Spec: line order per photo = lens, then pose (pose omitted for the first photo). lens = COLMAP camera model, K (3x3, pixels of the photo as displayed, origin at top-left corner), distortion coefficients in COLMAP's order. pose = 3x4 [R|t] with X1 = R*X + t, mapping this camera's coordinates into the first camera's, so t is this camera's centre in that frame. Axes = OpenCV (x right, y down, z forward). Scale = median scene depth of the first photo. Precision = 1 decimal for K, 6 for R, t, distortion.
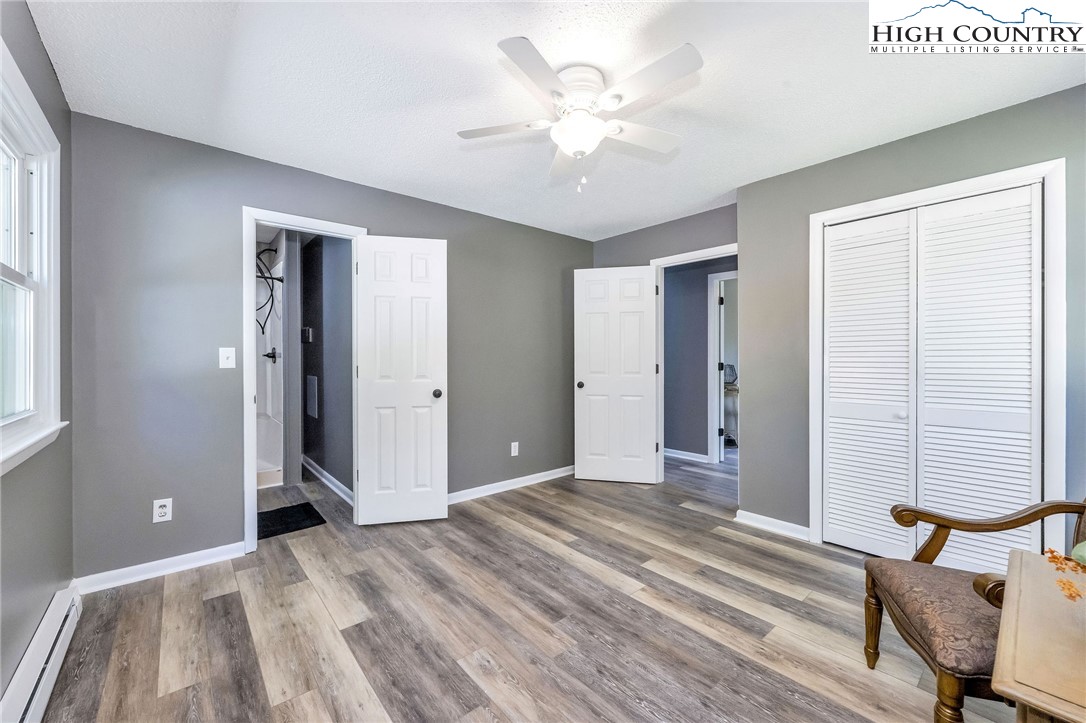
lens RADIAL K [[433.9, 0, 544.3], [0, 433.9, 360.3], [0, 0, 1]] dist [-0.002935, -0.000052]
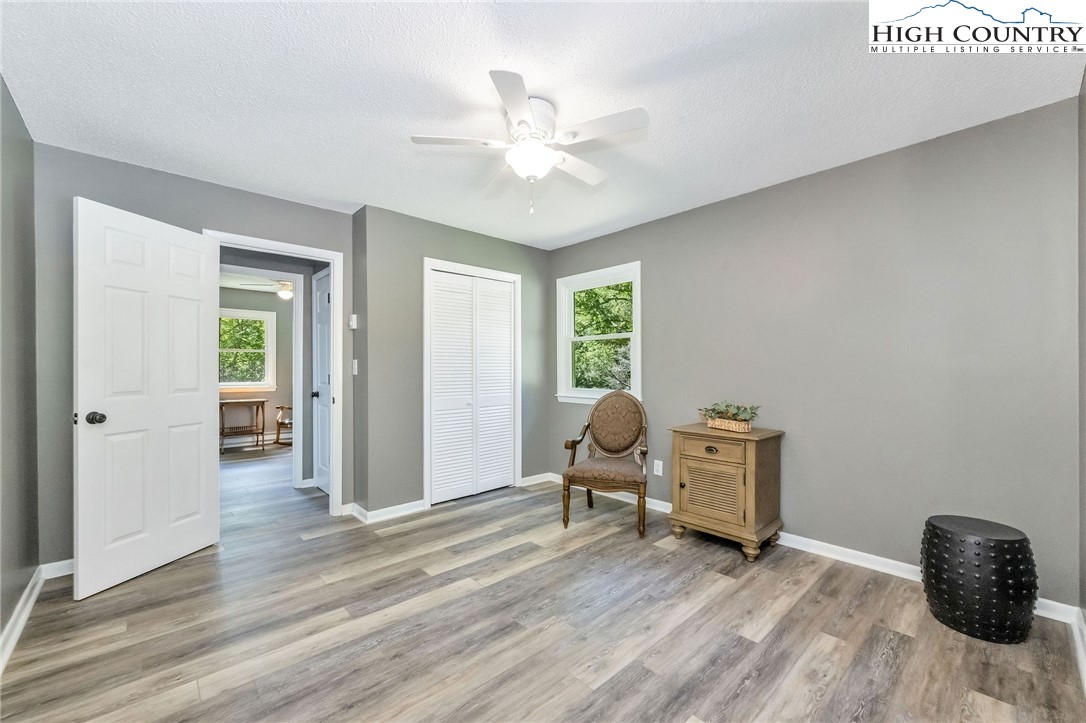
lens RADIAL K [[433.9, 0, 540.0], [0, 433.9, 367.7], [0, 0, 1]] dist [-0.002935, -0.000052]
pose [[-0.036171, 0.005502, 0.999330, -0.785877], [0.009389, 0.999943, -0.005165, 0.006143], [-0.999302, 0.009196, -0.036220, 0.795930]]
